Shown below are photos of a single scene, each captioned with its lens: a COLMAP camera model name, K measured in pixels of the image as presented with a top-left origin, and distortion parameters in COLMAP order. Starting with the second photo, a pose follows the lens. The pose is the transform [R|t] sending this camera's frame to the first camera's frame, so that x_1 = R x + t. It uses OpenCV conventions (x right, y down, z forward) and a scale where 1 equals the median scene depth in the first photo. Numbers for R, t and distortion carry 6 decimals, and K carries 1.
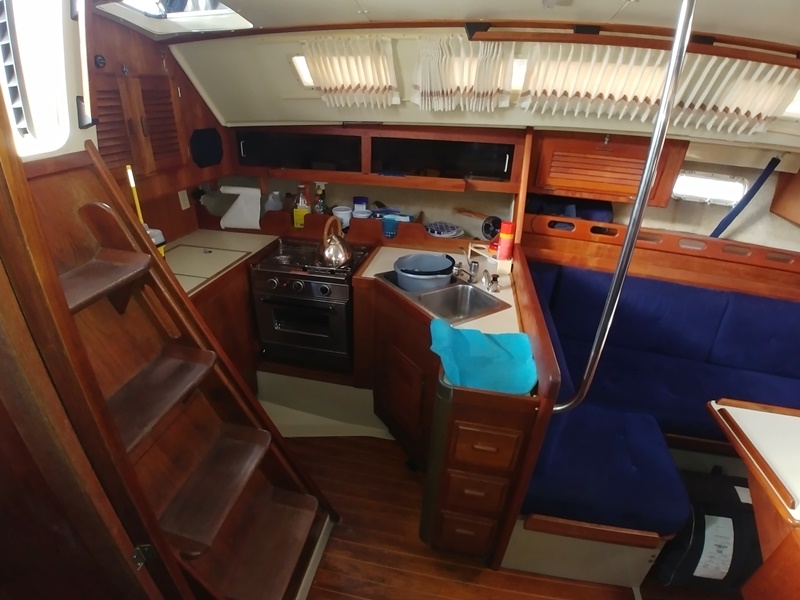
lens RADIAL K [[378.4, 0, 413.8], [0, 378.4, 299.0], [0, 0, 1]] dist [-0.076410, -0.000279]
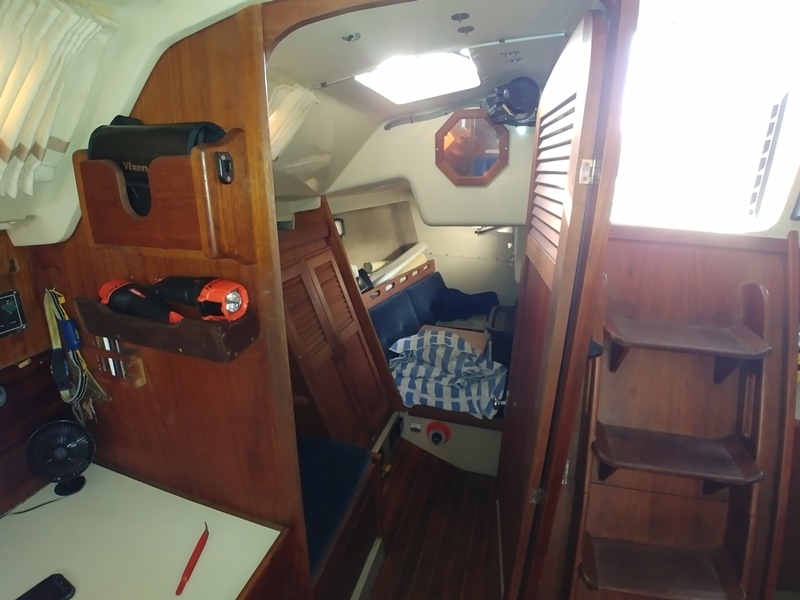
lens RADIAL K [[378.4, 0, 413.8], [0, 378.4, 299.0], [0, 0, 1]] dist [-0.076410, -0.000279]
pose [[-0.090336, 0.258241, -0.961848, 0.205527], [-0.476677, 0.836772, 0.269429, -0.023508], [0.874425, 0.482830, 0.047507, 0.064729]]
